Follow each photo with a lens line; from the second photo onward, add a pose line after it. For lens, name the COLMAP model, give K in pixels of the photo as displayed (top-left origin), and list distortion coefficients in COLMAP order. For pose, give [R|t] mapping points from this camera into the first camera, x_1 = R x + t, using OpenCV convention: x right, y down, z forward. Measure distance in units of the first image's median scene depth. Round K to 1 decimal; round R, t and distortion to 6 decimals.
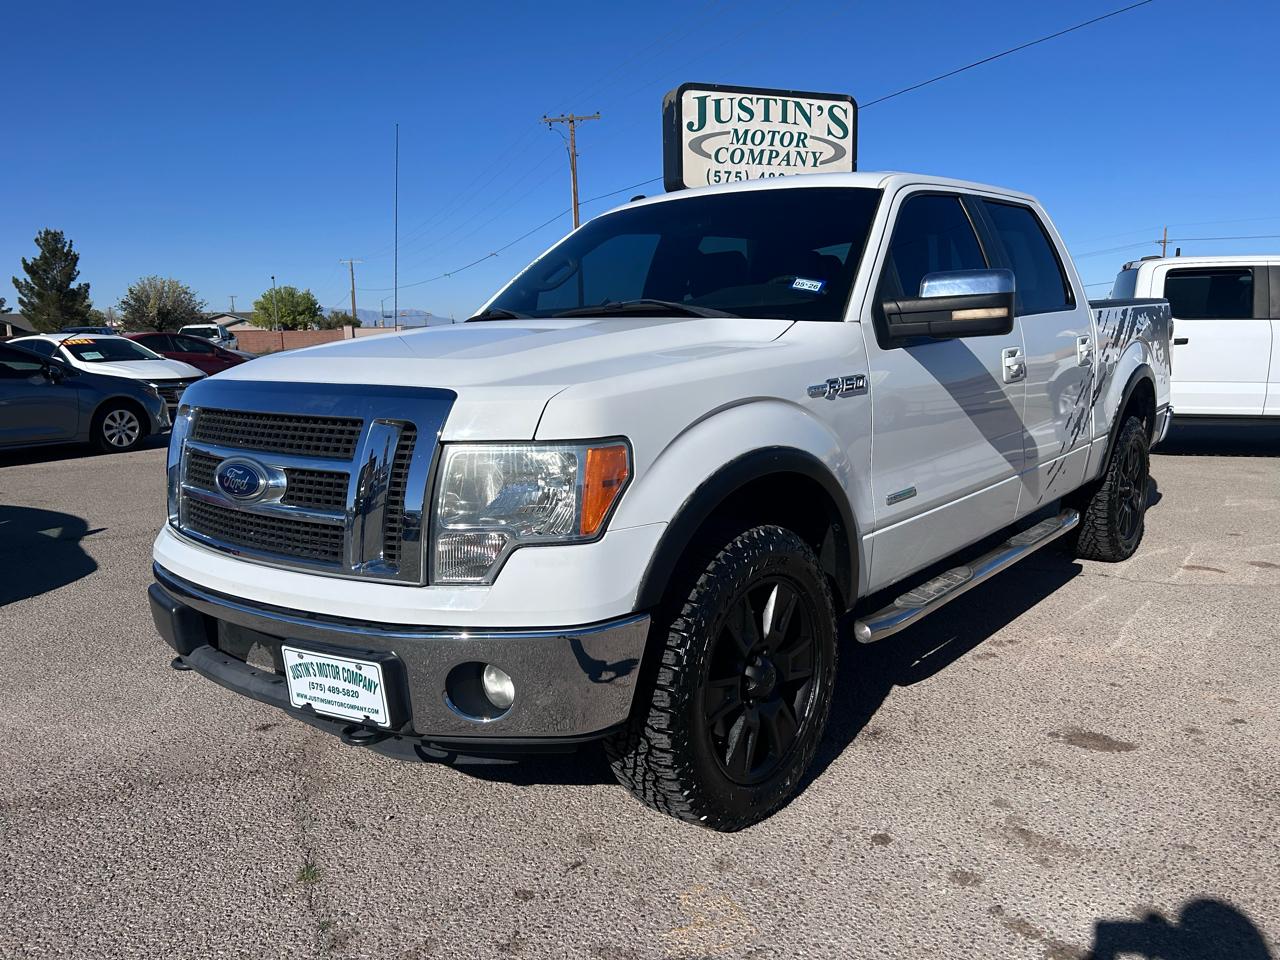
lens RADIAL K [[1005.9, 0, 646.2], [0, 1005.9, 527.2], [0, 0, 1]] dist [0.048634, -0.033424]
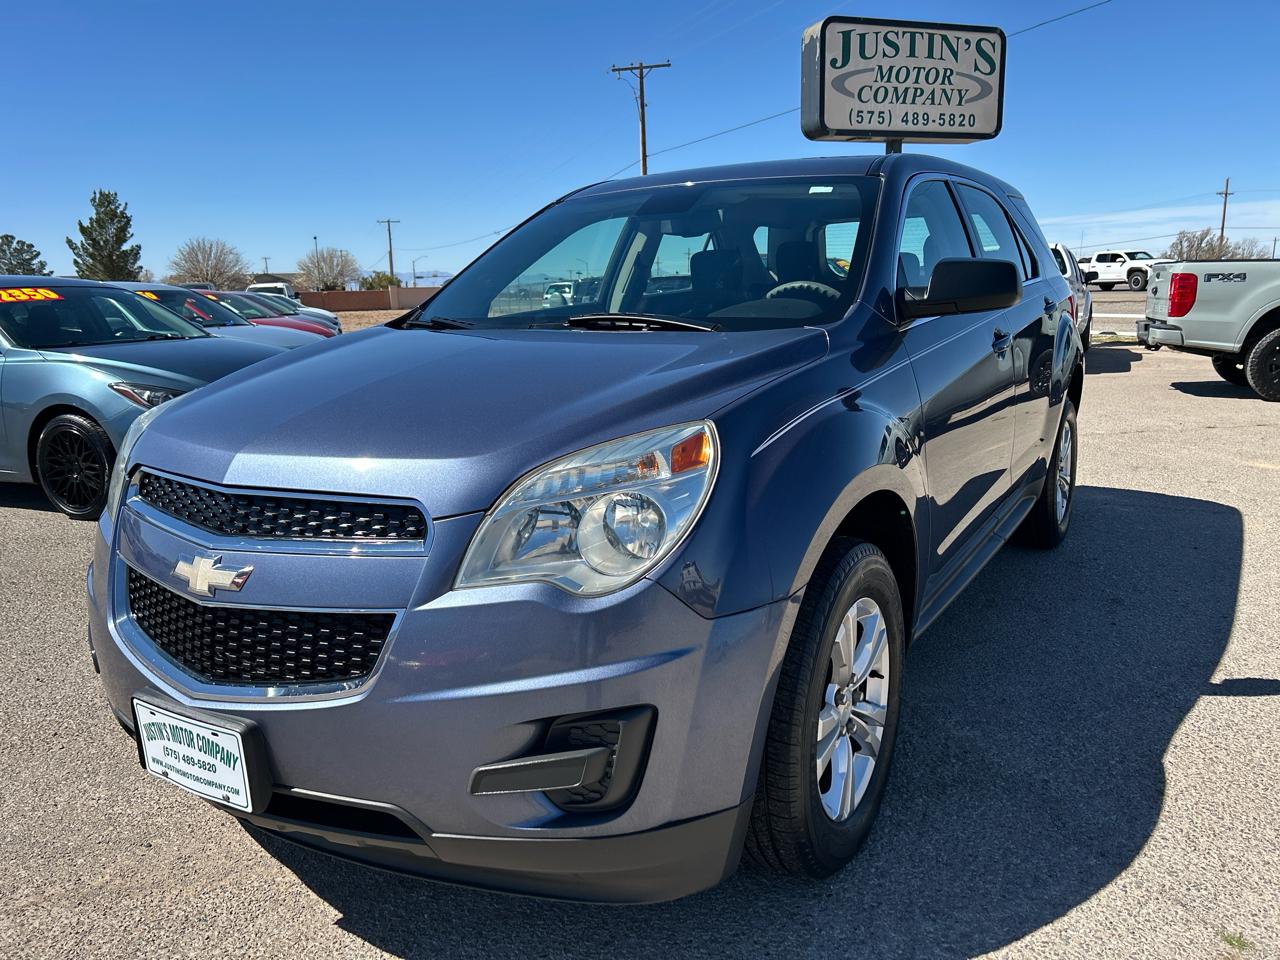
lens RADIAL K [[1005.9, 0, 626.7], [0, 1005.9, 529.1], [0, 0, 1]] dist [0.048634, -0.033424]
pose [[0.999084, 0.004677, -0.042531, -0.103232], [-0.003006, 0.999224, 0.039267, 0.001709], [0.042682, -0.039104, 0.998323, 0.027596]]
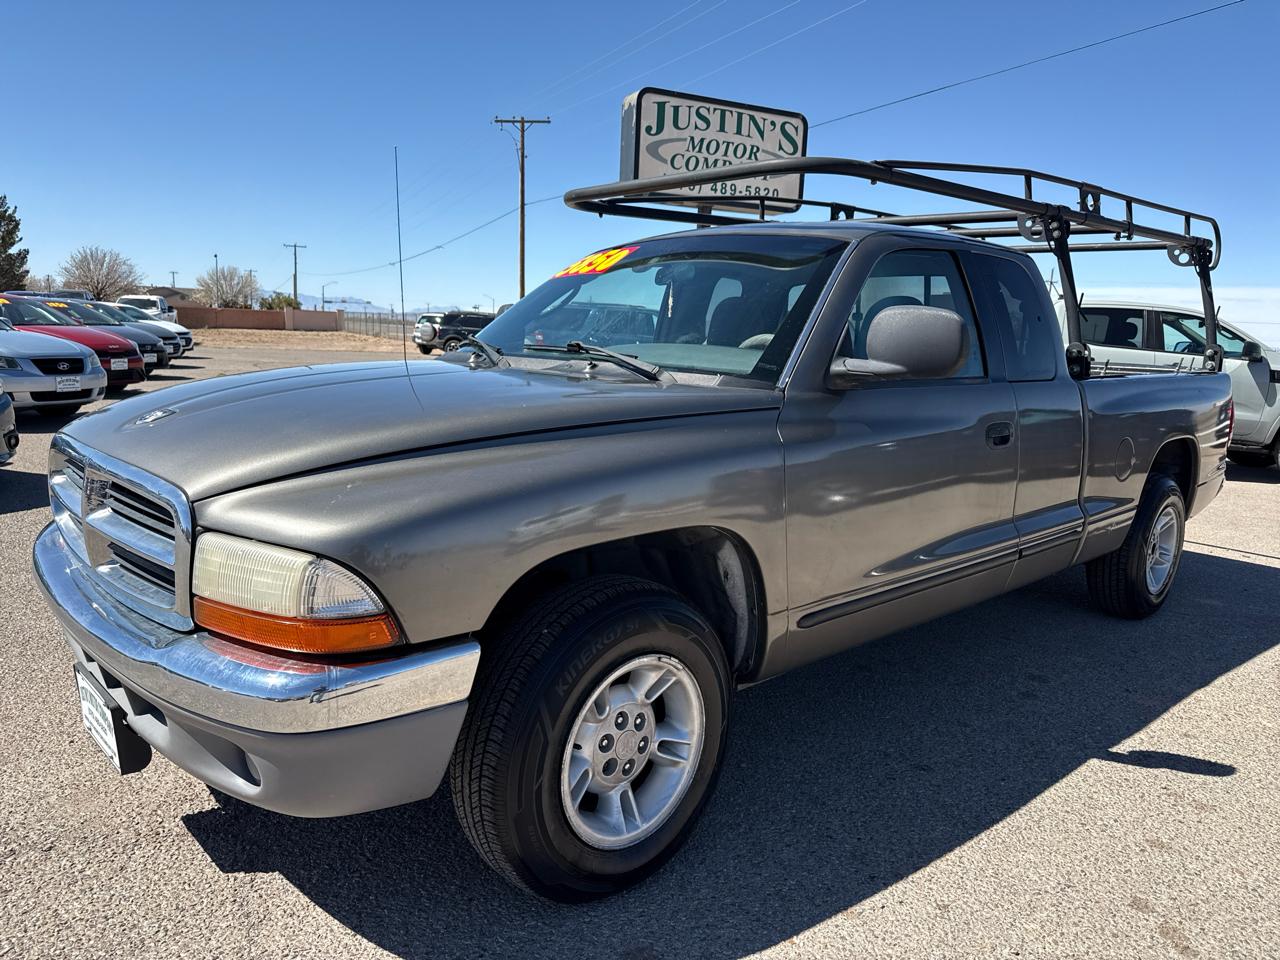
lens RADIAL K [[944.0, 0, 643.2], [0, 944.0, 522.6], [0, 0, 1]] dist [0.049906, -0.052111]
pose [[0.995685, 0.048414, 0.079171, -0.017798], [-0.048693, 0.998812, 0.001604, -0.001950], [-0.078999, -0.005452, 0.996860, 0.042025]]
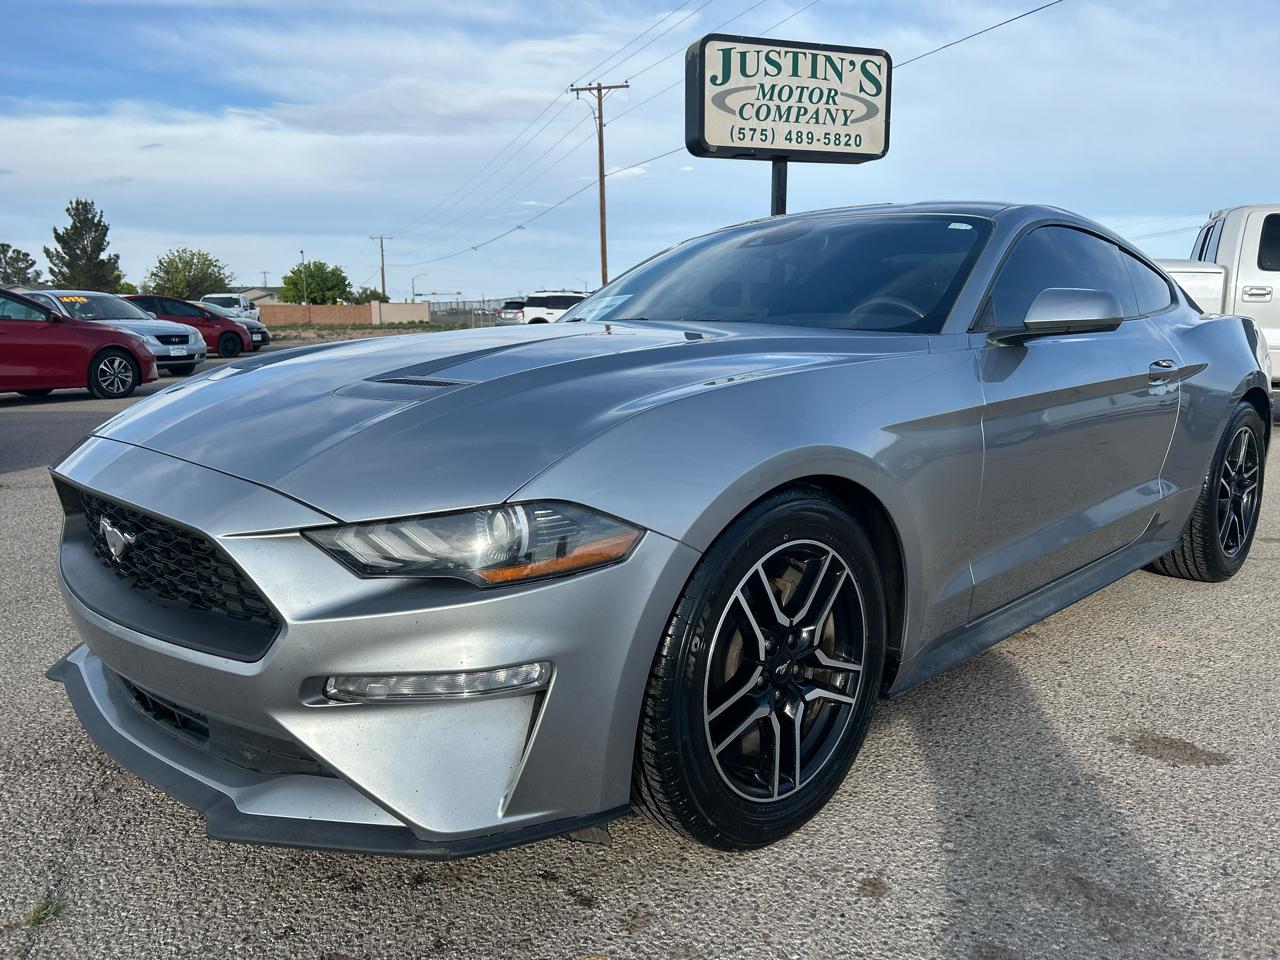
lens RADIAL K [[1005.9, 0, 643.6], [0, 1005.9, 522.8], [0, 0, 1]] dist [0.048634, -0.033424]
pose [[0.999389, 0.020814, -0.028070, 0.012761], [-0.020470, 0.999712, 0.012492, 0.007586], [0.028321, -0.011910, 0.999528, 0.043230]]
